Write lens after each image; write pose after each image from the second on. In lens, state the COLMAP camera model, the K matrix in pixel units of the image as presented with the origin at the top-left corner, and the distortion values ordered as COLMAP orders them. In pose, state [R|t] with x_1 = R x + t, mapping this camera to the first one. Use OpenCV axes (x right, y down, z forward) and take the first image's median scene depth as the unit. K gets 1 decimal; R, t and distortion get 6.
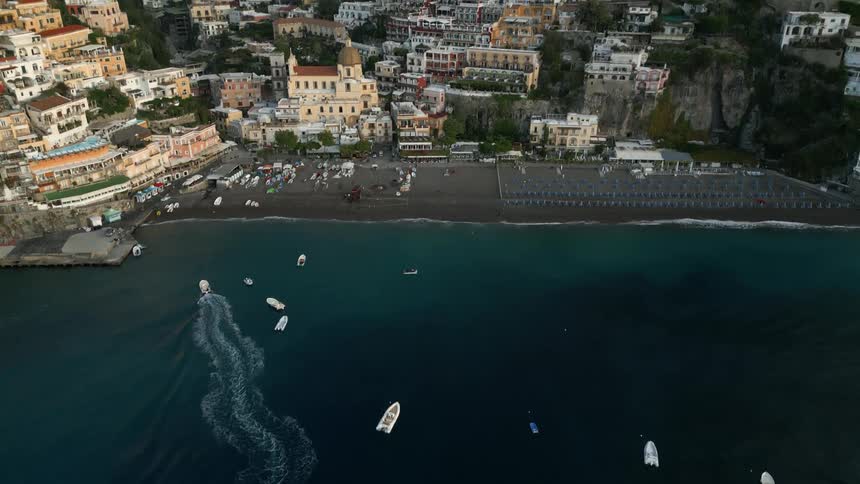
lens RADIAL K [[631.0, 0, 430.0], [0, 631.0, 242.0], [0, 0, 1]] dist [0.073695, -0.071297]
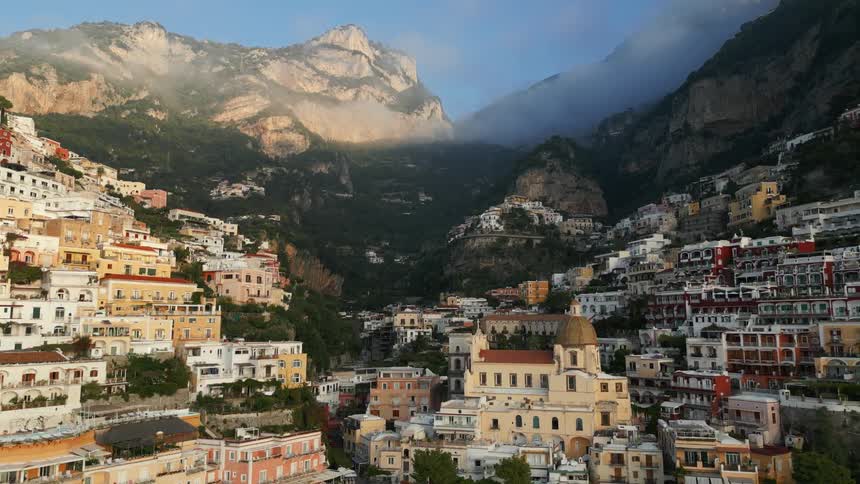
lens RADIAL K [[631.0, 0, 430.0], [0, 631.0, 242.0], [0, 0, 1]] dist [0.073695, -0.071297]
pose [[0.927640, -0.053042, -0.369690, -0.035377], [-0.154695, 0.846389, -0.509602, -0.053613], [0.339932, 0.529916, 0.776939, 0.476984]]
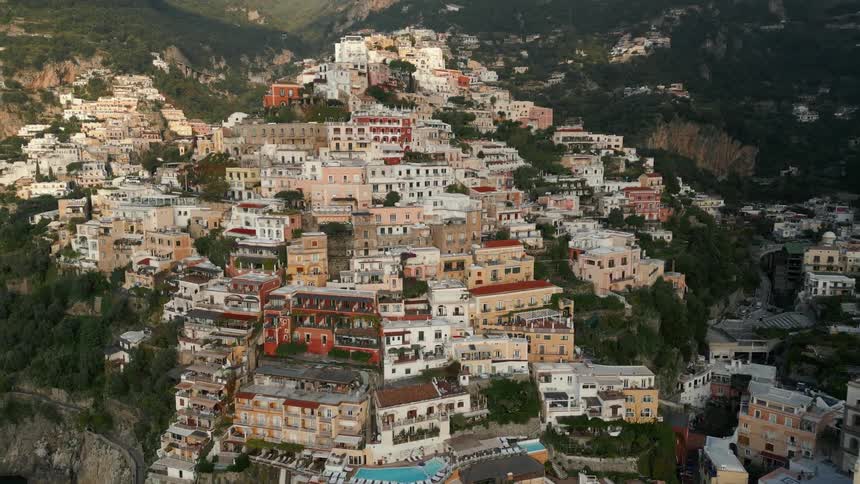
lens RADIAL K [[631.0, 0, 430.0], [0, 631.0, 242.0], [0, 0, 1]] dist [0.073695, -0.071297]
pose [[0.535424, 0.128848, -0.834697, -0.018957], [-0.358935, 0.929319, -0.086787, -0.242258], [0.764518, 0.346070, 0.543827, 0.444222]]
